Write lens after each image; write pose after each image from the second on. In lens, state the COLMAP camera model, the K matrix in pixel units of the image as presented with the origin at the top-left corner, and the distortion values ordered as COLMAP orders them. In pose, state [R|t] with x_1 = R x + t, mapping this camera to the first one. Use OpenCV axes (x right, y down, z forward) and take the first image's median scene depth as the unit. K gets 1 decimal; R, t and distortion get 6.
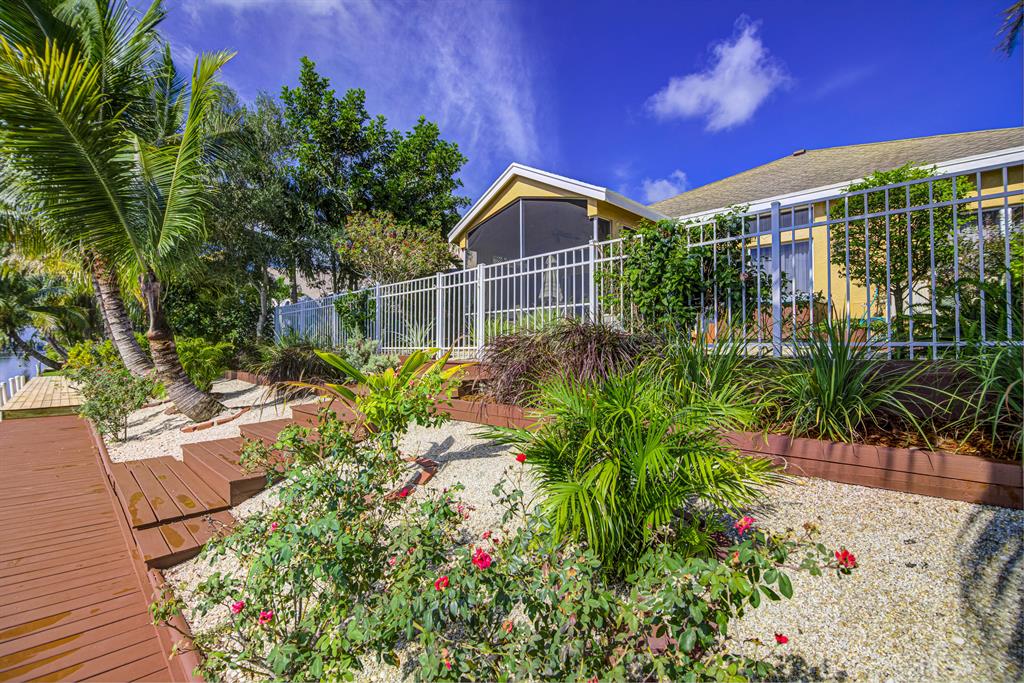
lens RADIAL K [[454.5, 0, 507.2], [0, 454.5, 341.7], [0, 0, 1]] dist [-0.007571, -0.007456]
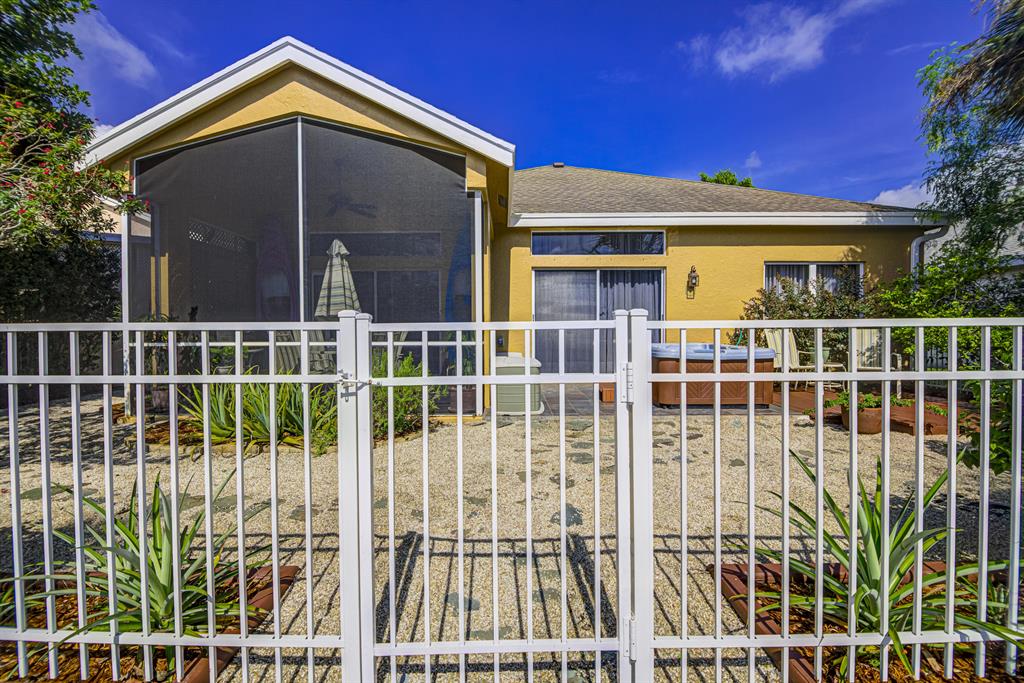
lens RADIAL K [[454.5, 0, 507.2], [0, 454.5, 341.7], [0, 0, 1]] dist [-0.007571, -0.007456]
pose [[0.716274, -0.027308, 0.697285, -0.159407], [-0.010063, 0.998726, 0.049450, -0.100594], [-0.697747, -0.042437, 0.715086, 0.488856]]
